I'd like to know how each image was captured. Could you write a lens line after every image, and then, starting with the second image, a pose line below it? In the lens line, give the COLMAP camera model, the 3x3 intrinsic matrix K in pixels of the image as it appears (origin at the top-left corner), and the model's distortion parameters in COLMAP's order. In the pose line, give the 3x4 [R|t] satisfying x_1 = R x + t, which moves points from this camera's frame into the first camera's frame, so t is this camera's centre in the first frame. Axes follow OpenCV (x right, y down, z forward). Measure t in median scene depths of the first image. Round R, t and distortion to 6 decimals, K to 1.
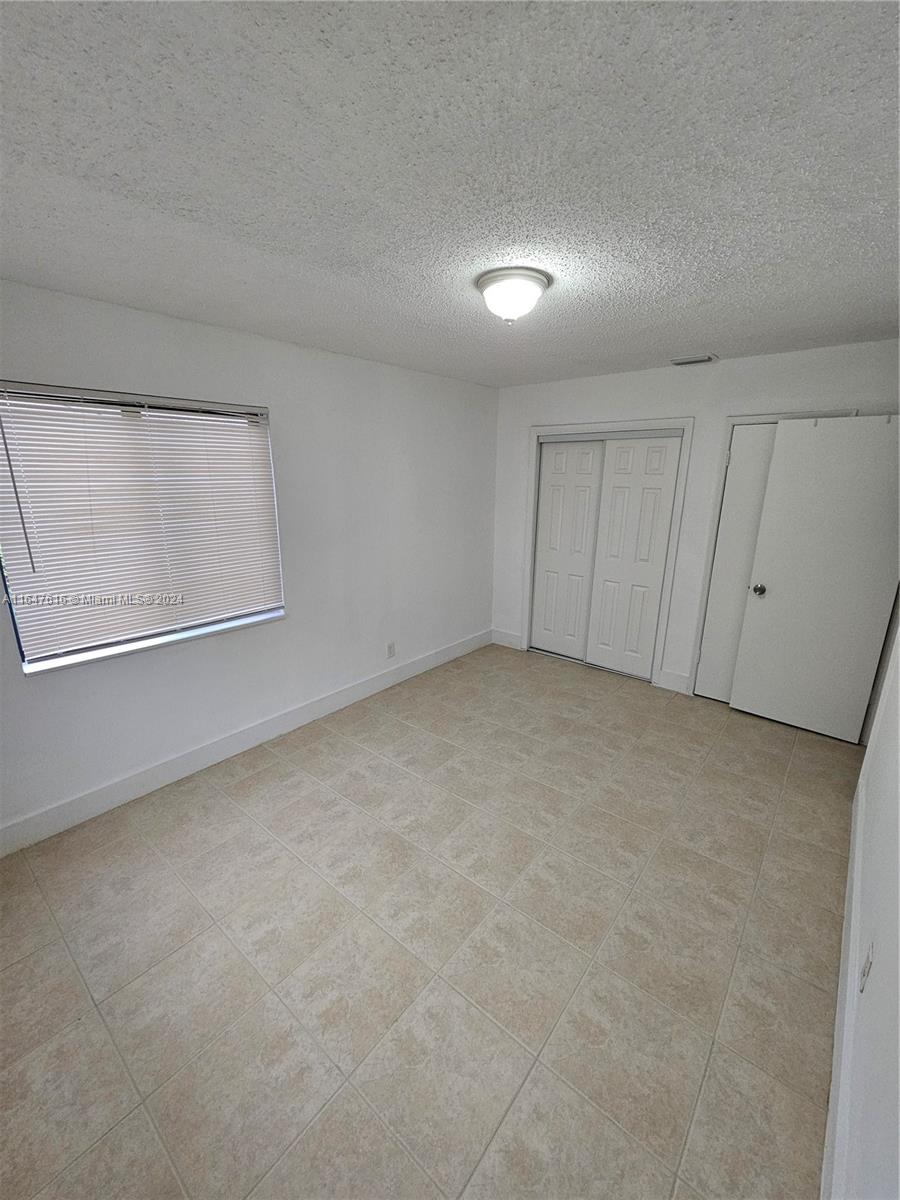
lens RADIAL K [[491.6, 0, 448.3], [0, 491.6, 600.1], [0, 0, 1]] dist [0.001412, -0.000308]
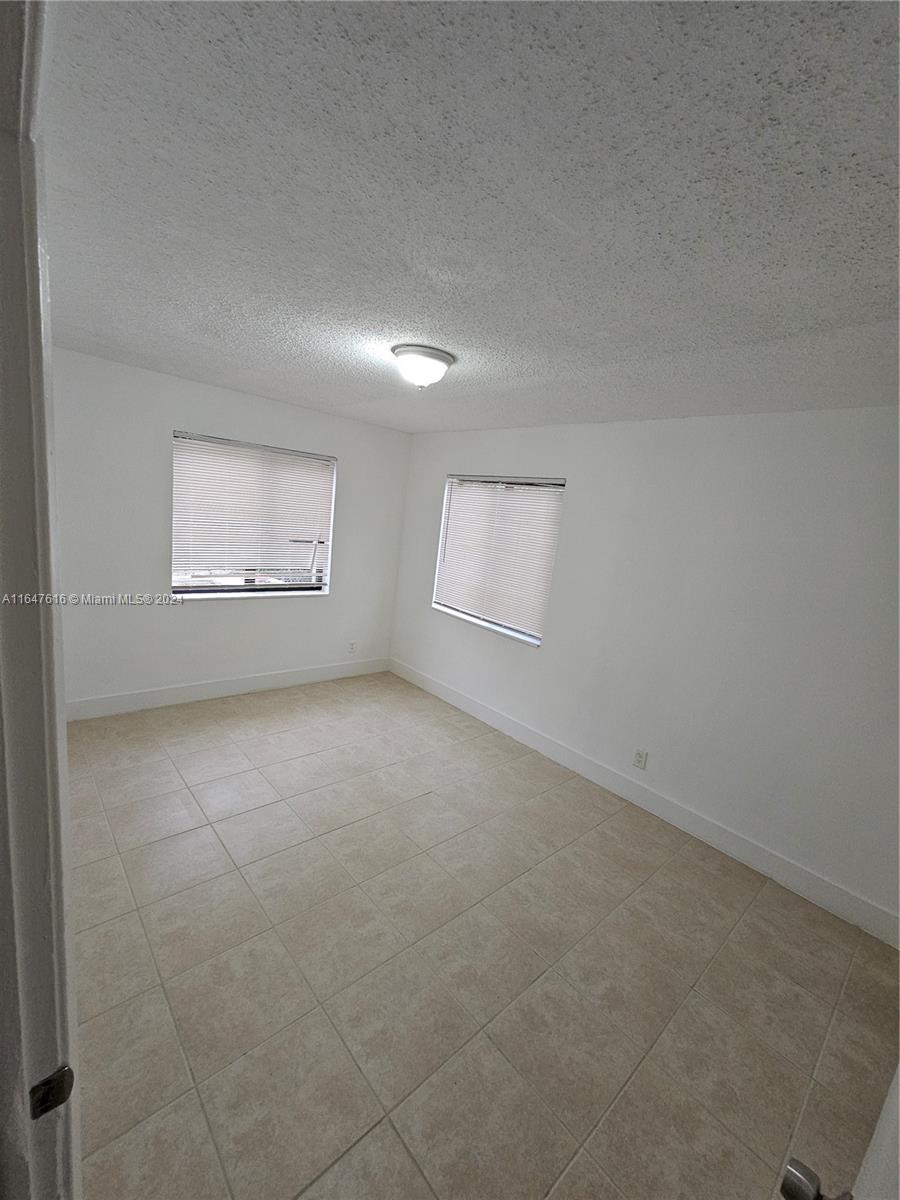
lens RADIAL K [[491.6, 0, 448.3], [0, 491.6, 600.1], [0, 0, 1]] dist [0.001412, -0.000308]
pose [[-0.137969, 0.159500, -0.977509, 0.975580], [-0.363568, 0.909893, 0.199782, -0.264335], [0.921294, 0.382955, -0.067548, 0.966384]]
